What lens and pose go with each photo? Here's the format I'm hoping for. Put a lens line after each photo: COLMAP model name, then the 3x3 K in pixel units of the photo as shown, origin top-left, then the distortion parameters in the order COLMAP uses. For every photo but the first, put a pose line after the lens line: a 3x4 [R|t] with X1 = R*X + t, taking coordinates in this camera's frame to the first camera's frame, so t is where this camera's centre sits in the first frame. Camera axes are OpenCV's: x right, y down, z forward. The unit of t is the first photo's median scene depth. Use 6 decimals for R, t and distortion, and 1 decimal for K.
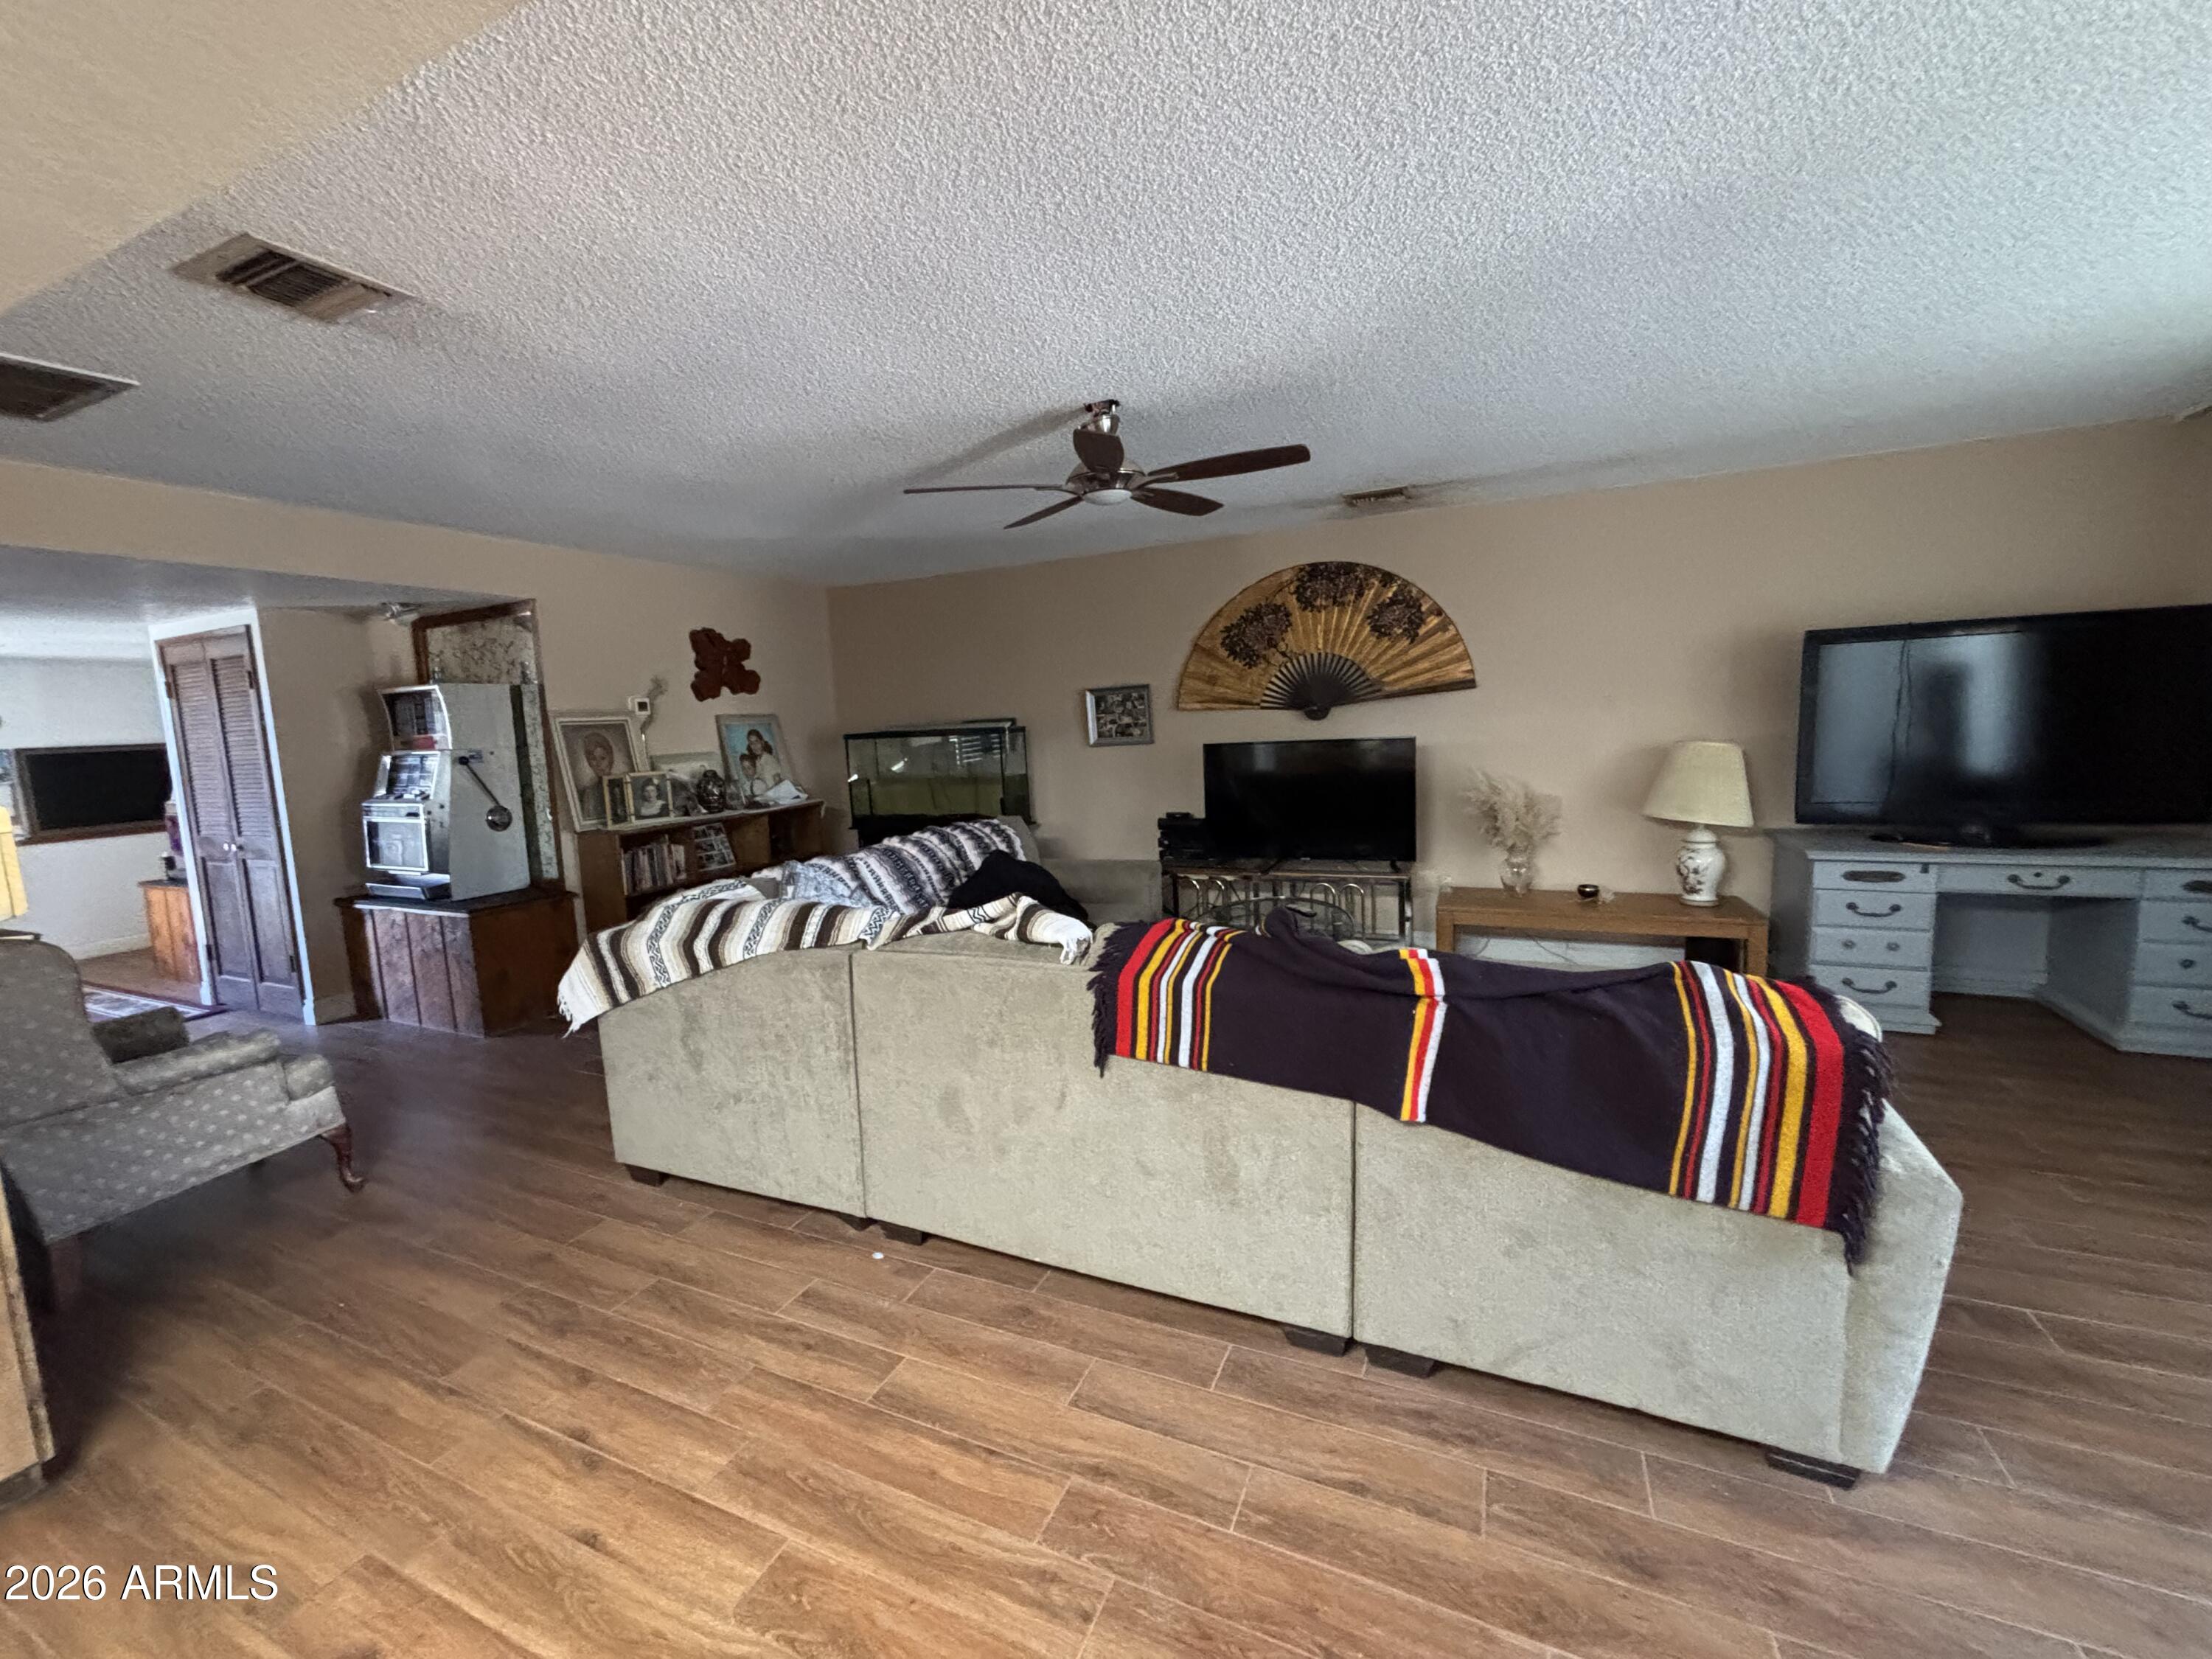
lens RADIAL K [[890.5, 0, 1108.7], [0, 890.5, 826.2], [0, 0, 1]] dist [0.002502, -0.000586]
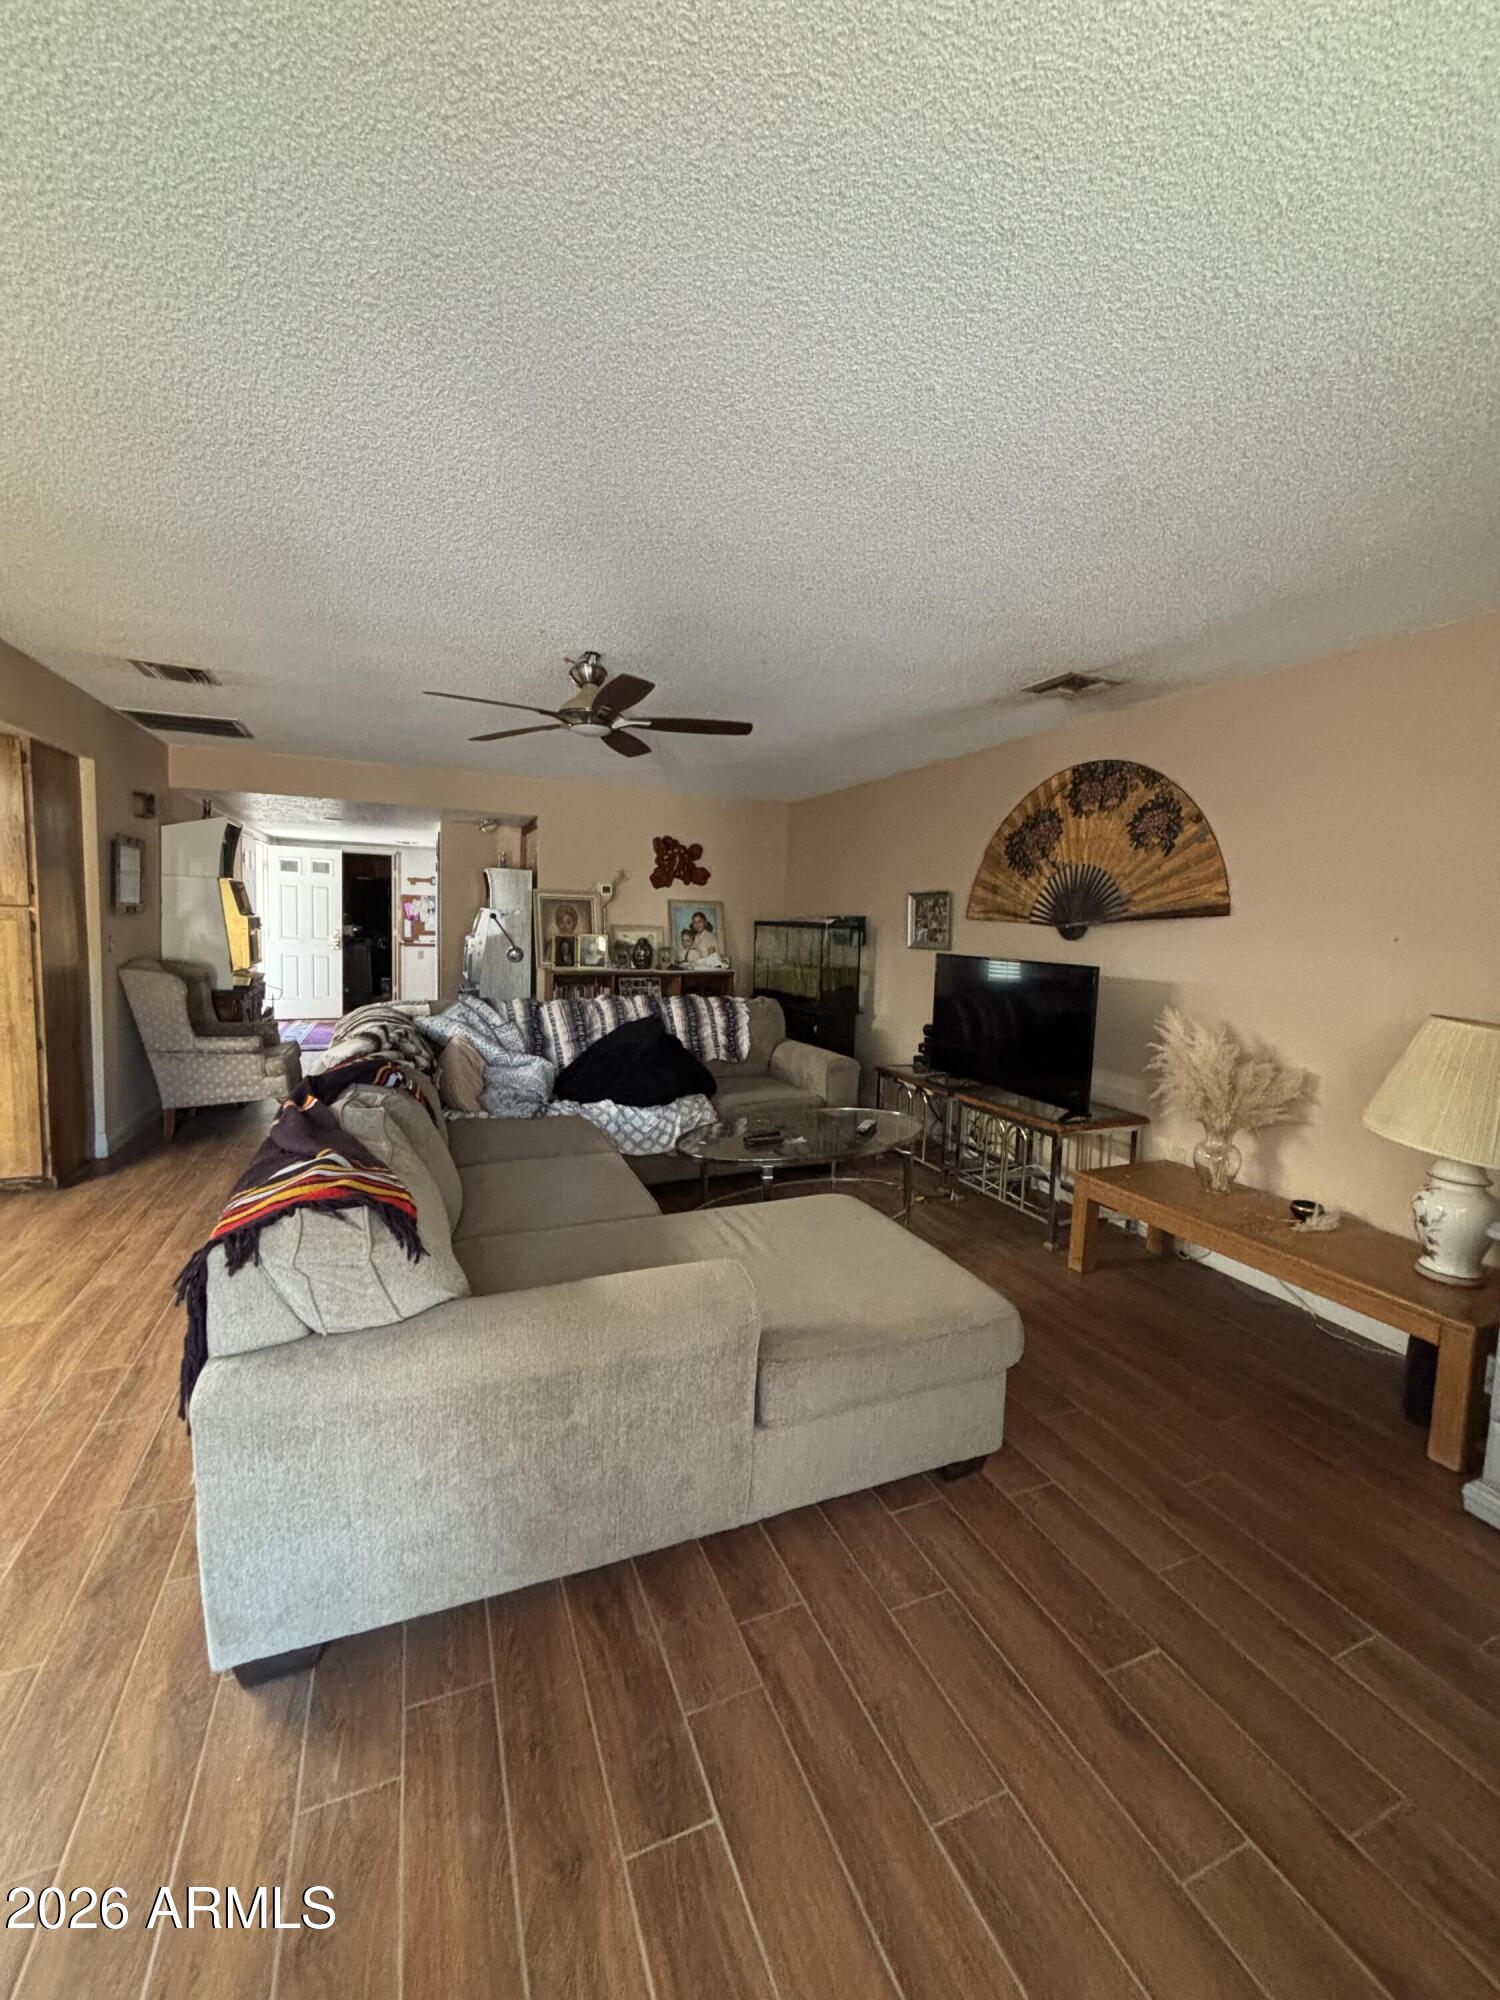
lens RADIAL K [[805.2, 0, 760.6], [0, 805.2, 994.5], [0, 0, 1]] dist [0.002502, -0.000586]
pose [[0.737213, 0.132040, -0.662634, 0.552327], [-0.146296, 0.988648, 0.034241, -0.048002], [0.659632, 0.071698, 0.748161, 0.202286]]
